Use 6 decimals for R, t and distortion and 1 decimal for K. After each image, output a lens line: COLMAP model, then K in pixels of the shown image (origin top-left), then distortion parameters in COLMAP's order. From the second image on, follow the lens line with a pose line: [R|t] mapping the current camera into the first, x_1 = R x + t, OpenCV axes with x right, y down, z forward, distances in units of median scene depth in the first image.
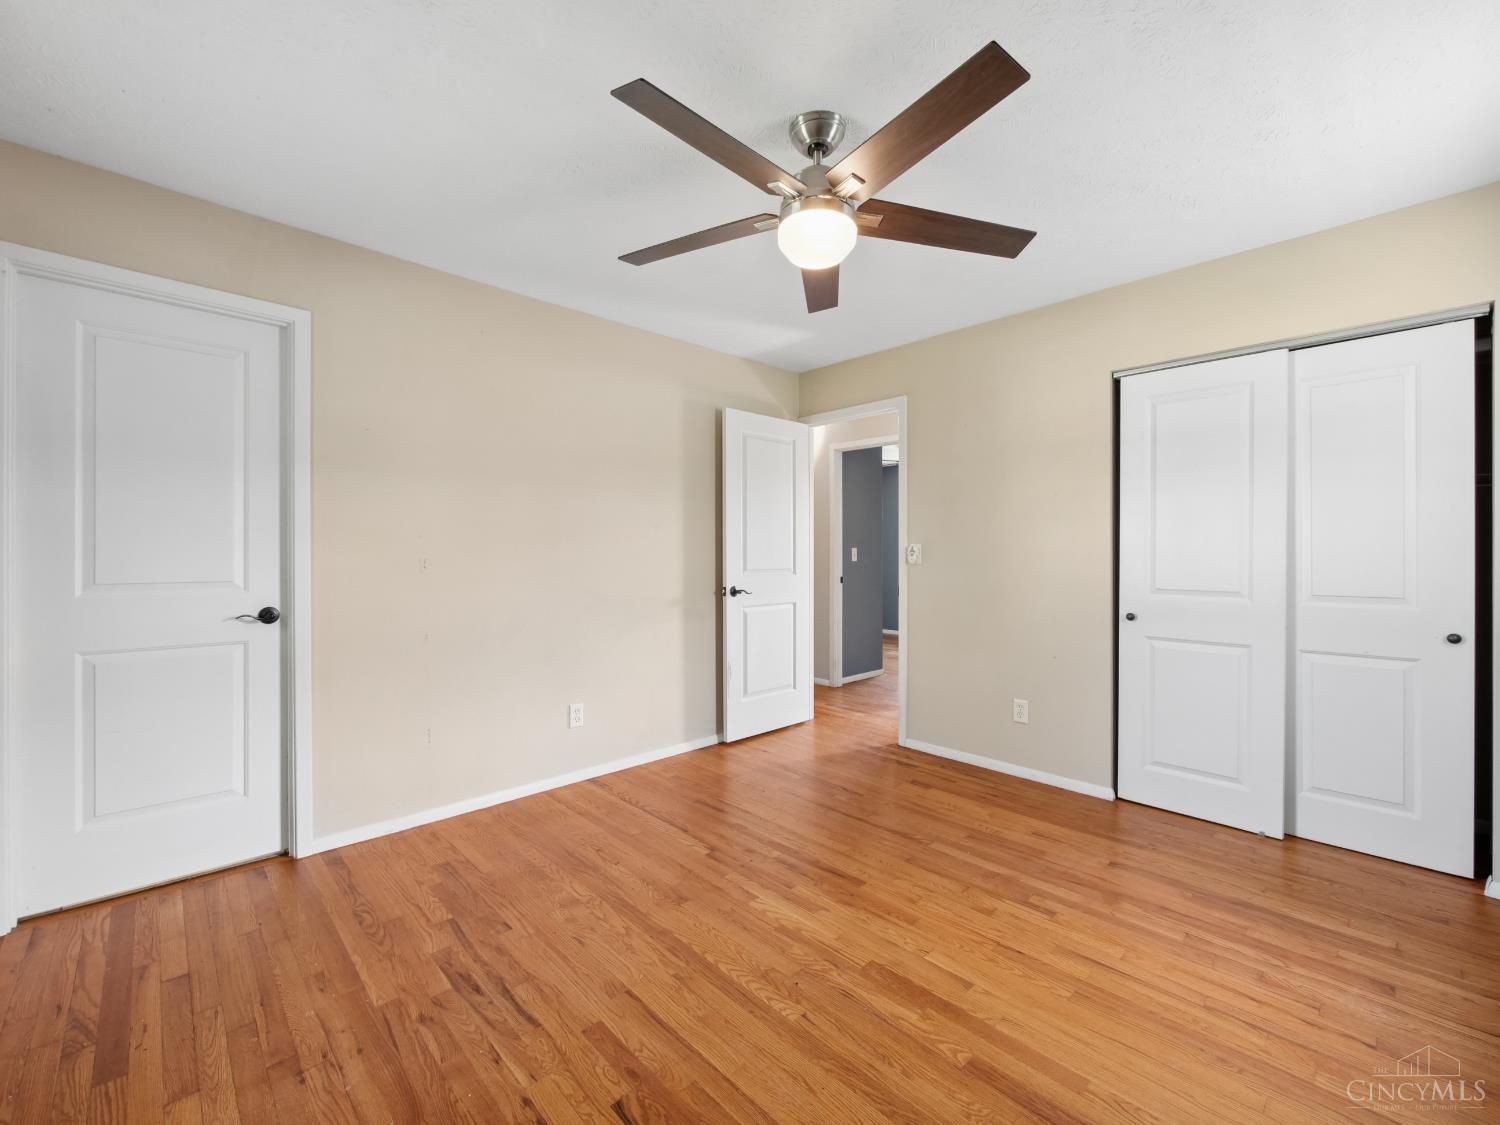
lens RADIAL K [[636.0, 0, 749.7], [0, 636.0, 557.1], [0, 0, 1]] dist [-0.003390, -0.000399]
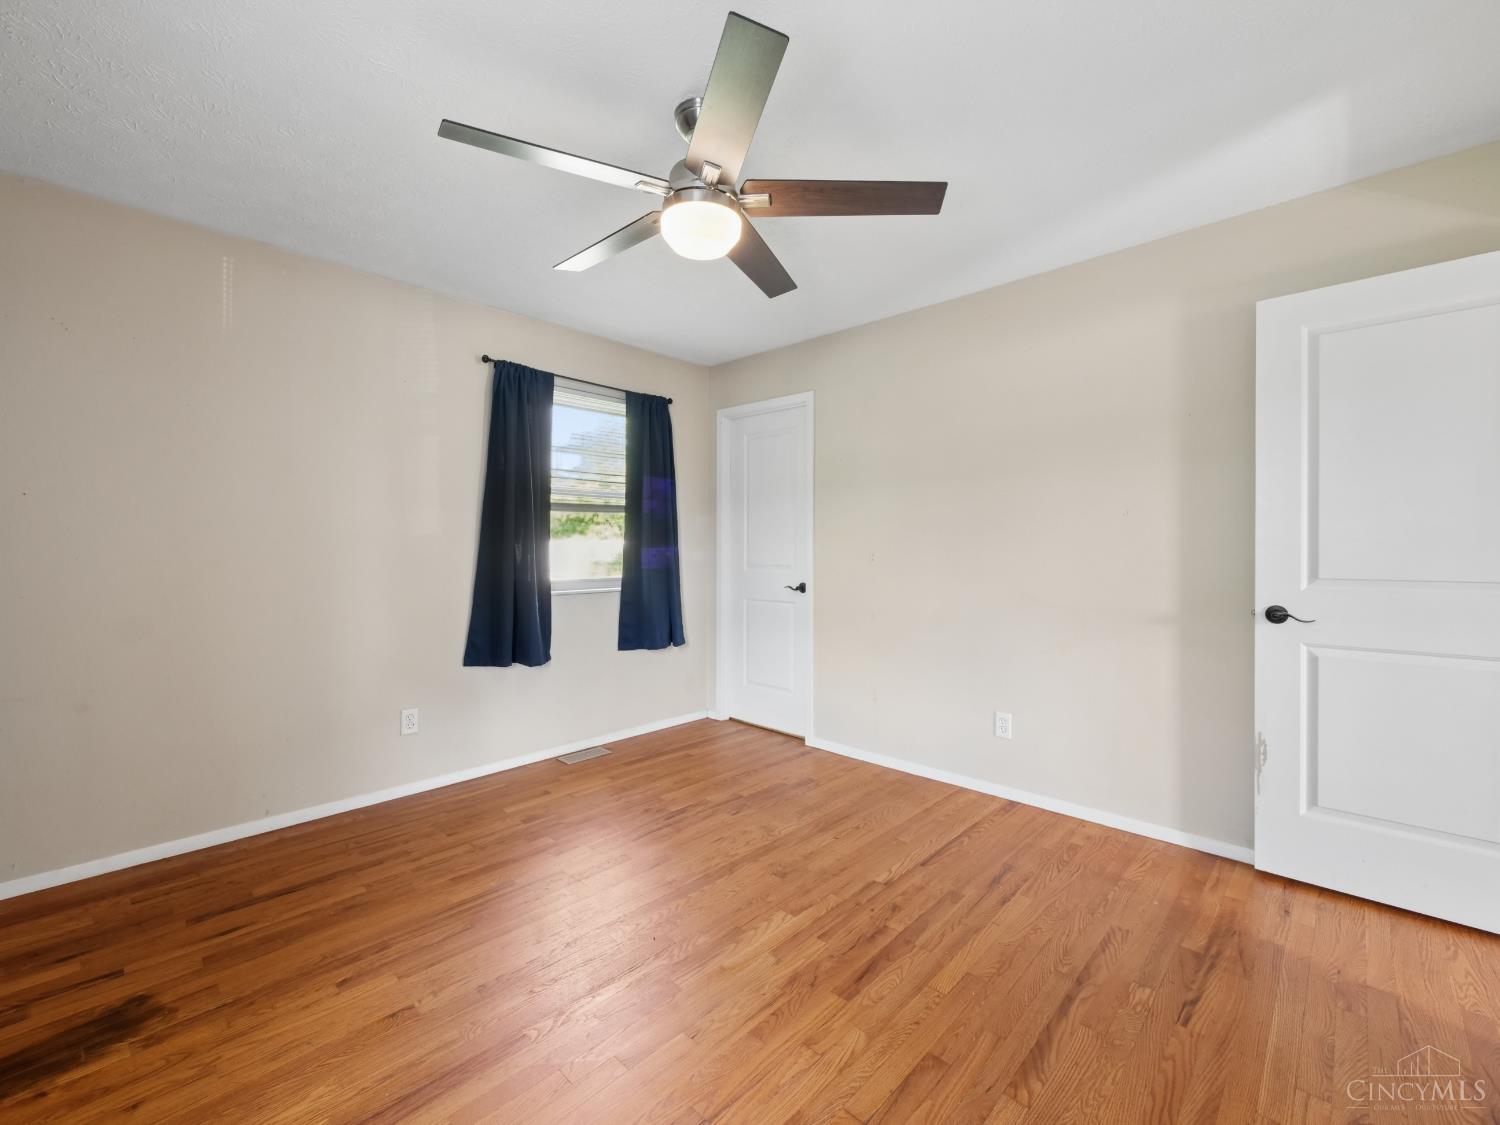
lens RADIAL K [[636.0, 0, 749.4], [0, 636.0, 556.1], [0, 0, 1]] dist [-0.003390, -0.000399]
pose [[0.040267, 0.011181, -0.999126, 0.844520], [-0.004984, 0.999927, 0.010989, -0.004557], [0.999177, 0.004537, 0.040320, 0.803032]]
